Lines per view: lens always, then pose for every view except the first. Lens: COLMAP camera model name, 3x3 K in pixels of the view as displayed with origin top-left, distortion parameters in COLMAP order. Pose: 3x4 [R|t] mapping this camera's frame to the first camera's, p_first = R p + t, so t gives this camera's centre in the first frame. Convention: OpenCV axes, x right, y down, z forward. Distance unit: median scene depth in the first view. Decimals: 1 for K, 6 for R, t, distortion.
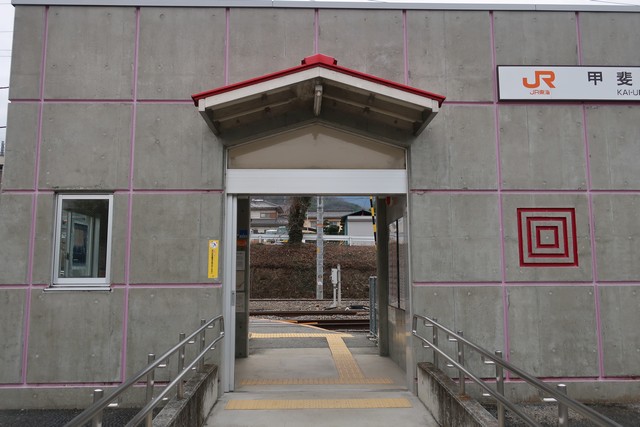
lens RADIAL K [[501.3, 0, 320.9], [0, 501.3, 213.5], [0, 0, 1]] dist [-0.008096, 0.008758]
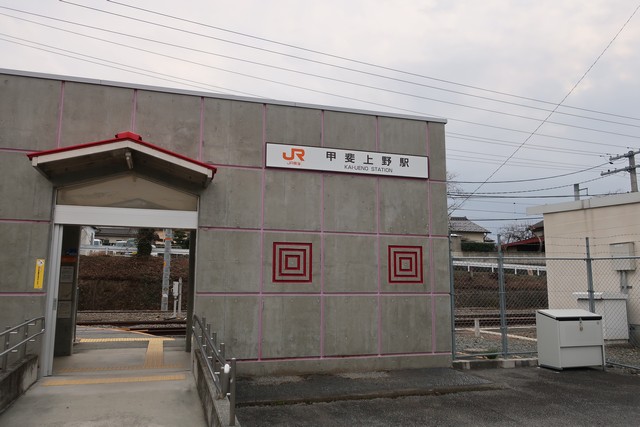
lens RADIAL K [[501.3, 0, 321.3], [0, 501.3, 214.3], [0, 0, 1]] dist [-0.008096, 0.008758]
pose [[0.963306, 0.046158, 0.264408, 0.135971], [-0.039649, 0.998766, -0.029902, -0.052963], [-0.265462, 0.018322, 0.963947, -0.441100]]
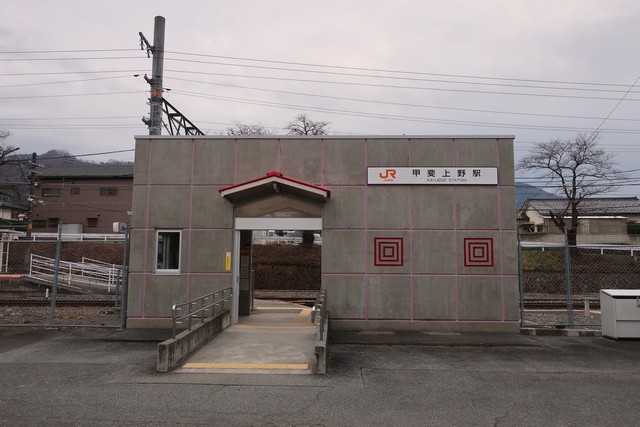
lens RADIAL K [[501.3, 0, 321.2], [0, 501.3, 214.3], [0, 0, 1]] dist [-0.008096, 0.008758]
pose [[0.998233, 0.004961, -0.059220, 0.293537], [-0.004582, 0.999968, 0.006525, -0.118797], [0.059250, -0.006242, 0.998224, -1.061662]]
